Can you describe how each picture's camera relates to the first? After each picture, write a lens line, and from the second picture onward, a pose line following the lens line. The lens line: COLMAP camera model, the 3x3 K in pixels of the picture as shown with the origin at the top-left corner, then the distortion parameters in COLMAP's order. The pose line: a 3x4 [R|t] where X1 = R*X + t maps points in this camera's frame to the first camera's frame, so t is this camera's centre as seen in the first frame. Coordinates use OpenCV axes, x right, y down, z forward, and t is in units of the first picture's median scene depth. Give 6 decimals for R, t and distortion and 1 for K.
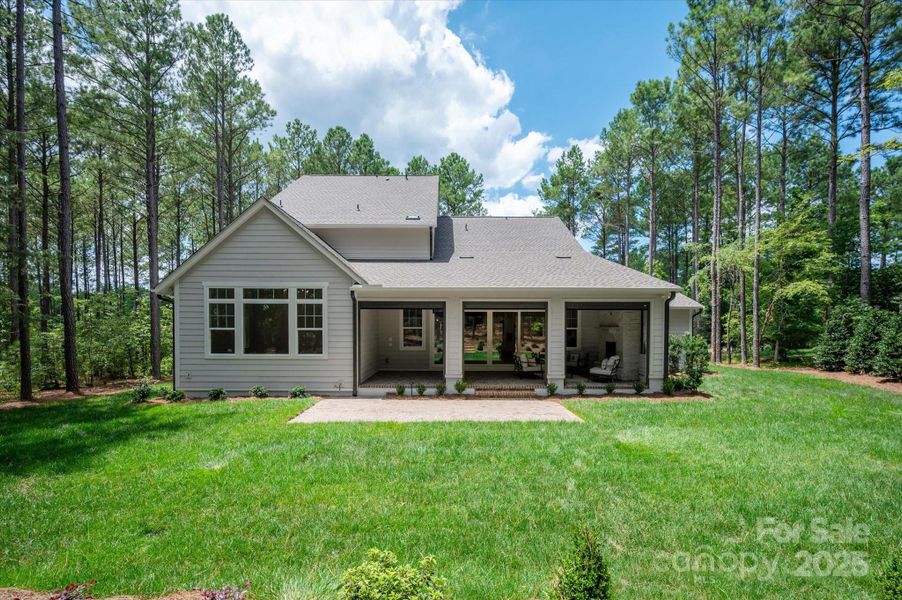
lens RADIAL K [[584.4, 0, 456.3], [0, 584.4, 286.3], [0, 0, 1]] dist [-0.000084, -0.000366]
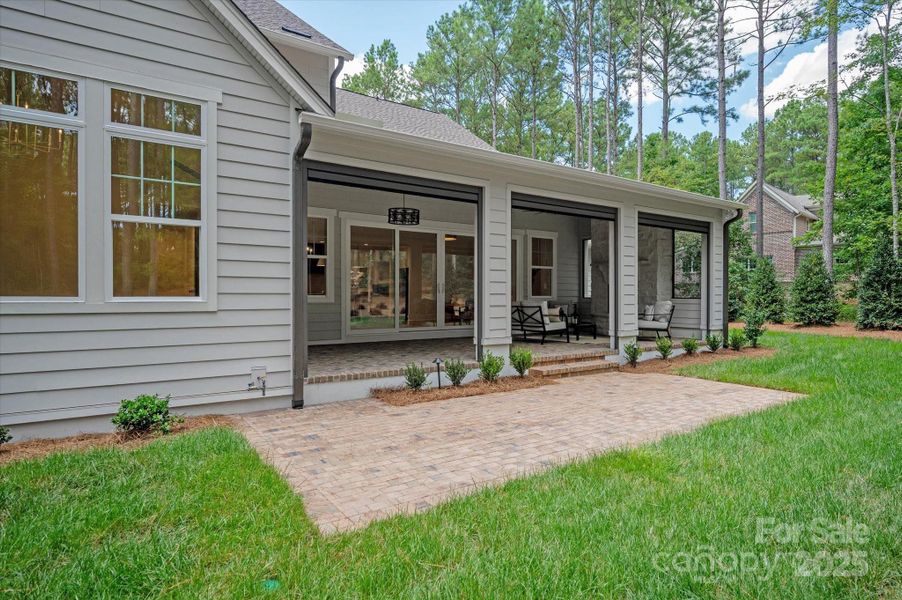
lens RADIAL K [[559.8, 0, 451.0], [0, 559.8, 300.0], [0, 0, 1]] dist [-0.002929, -0.000711]
pose [[0.740790, 0.001187, 0.671736, -0.339126], [-0.026837, 0.999252, 0.027830, 0.104168], [-0.671201, -0.038643, 0.740268, 0.658637]]
